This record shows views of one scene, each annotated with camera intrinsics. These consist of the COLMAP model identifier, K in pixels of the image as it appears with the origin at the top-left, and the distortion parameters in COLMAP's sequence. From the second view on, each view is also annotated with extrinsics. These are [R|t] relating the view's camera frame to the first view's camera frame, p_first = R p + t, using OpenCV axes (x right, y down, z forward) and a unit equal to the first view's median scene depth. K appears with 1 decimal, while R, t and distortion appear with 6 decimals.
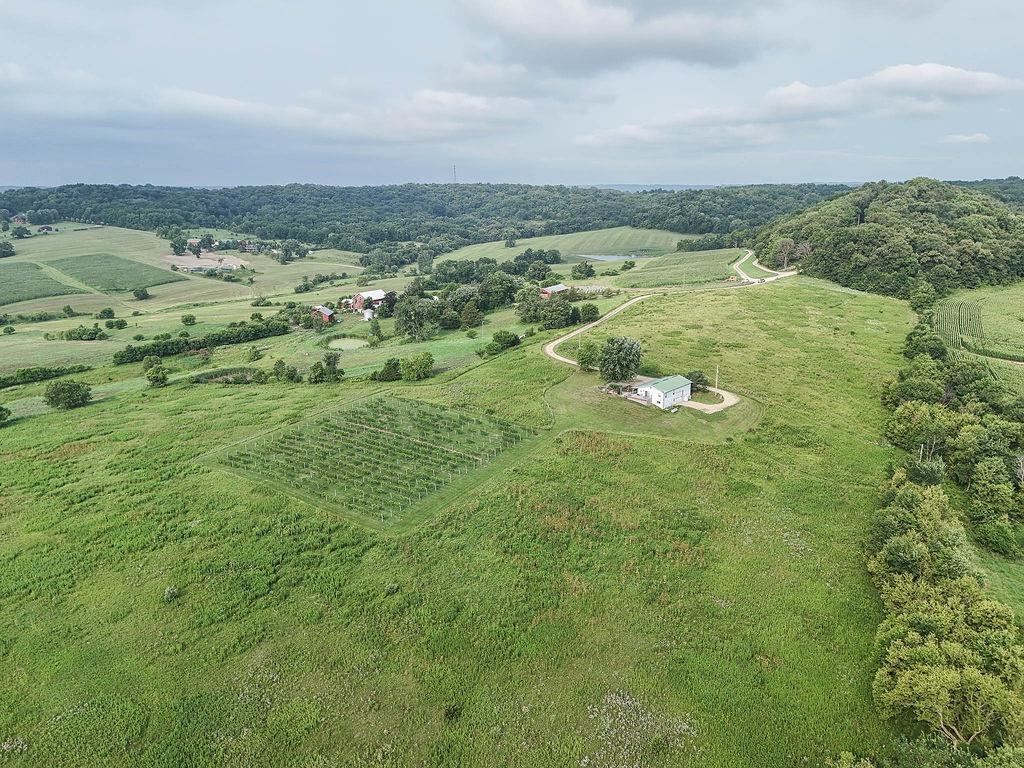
lens RADIAL K [[748.6, 0, 512.5], [0, 748.6, 387.2], [0, 0, 1]] dist [0.054988, -0.030928]
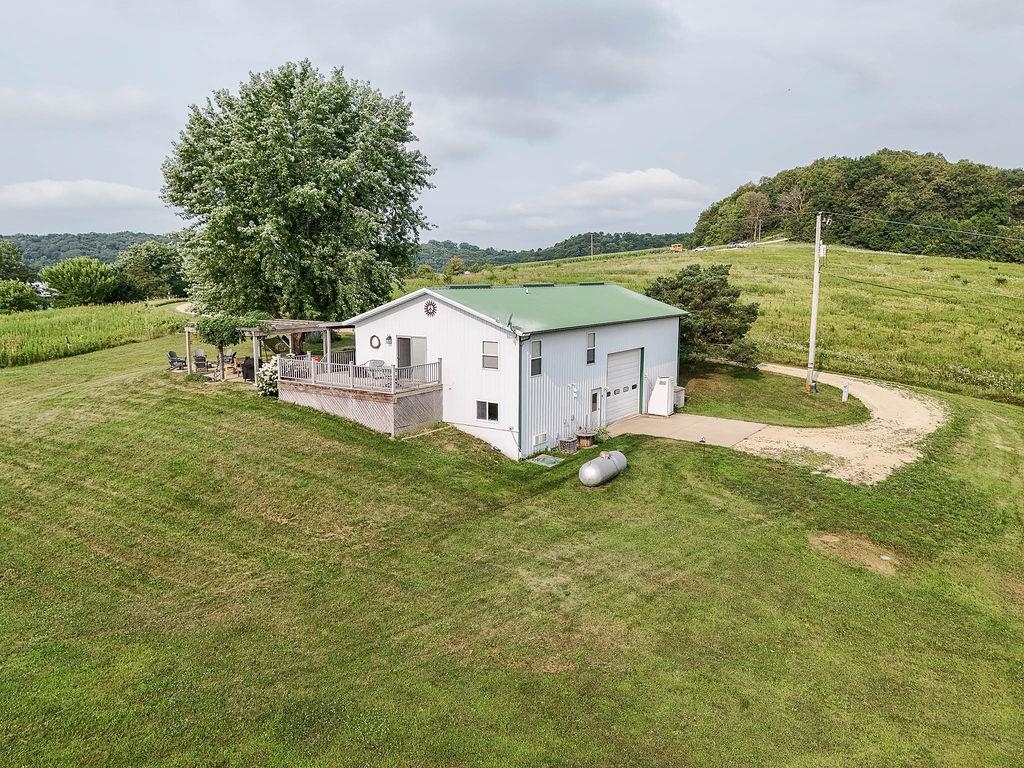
lens RADIAL K [[748.6, 0, 509.5], [0, 748.6, 385.0], [0, 0, 1]] dist [0.054988, -0.030928]
pose [[0.992641, -0.015458, 0.120102, 0.174423], [0.028945, 0.993356, -0.111380, 0.029268], [-0.117582, 0.114037, 0.986494, 0.826383]]
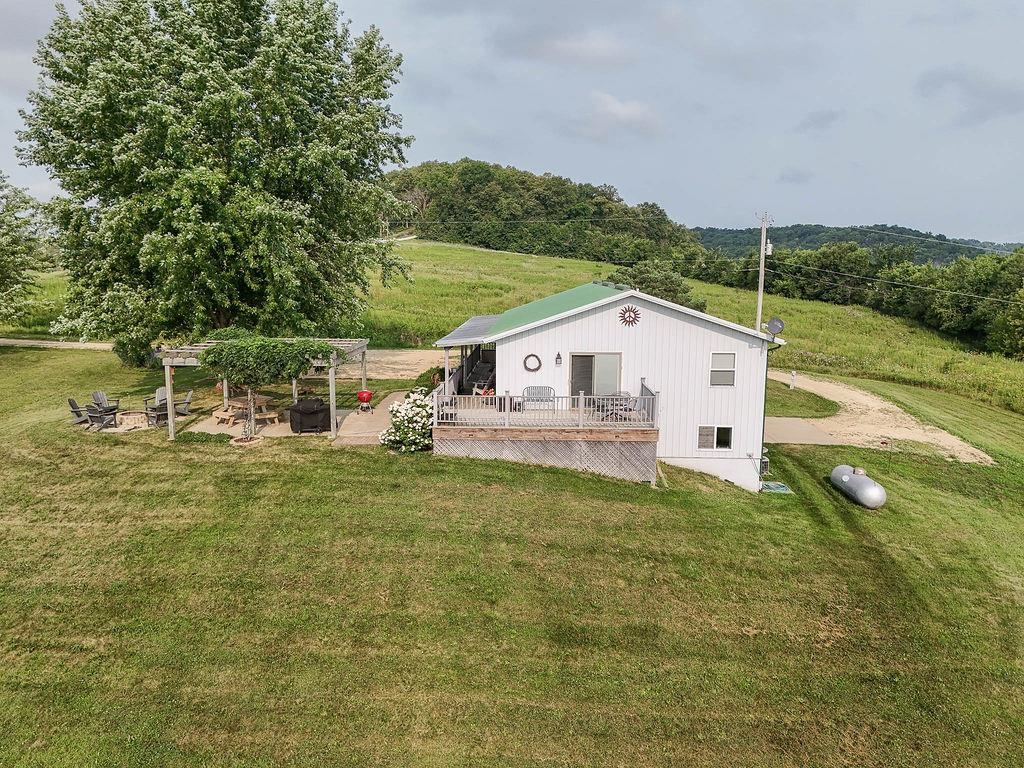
lens RADIAL K [[748.6, 0, 503.8], [0, 748.6, 388.6], [0, 0, 1]] dist [0.054988, -0.030928]
pose [[0.781870, -0.094543, 0.616231, 0.097424], [0.157618, 0.986300, -0.048664, 0.012927], [-0.603188, 0.135178, 0.786061, 0.887071]]
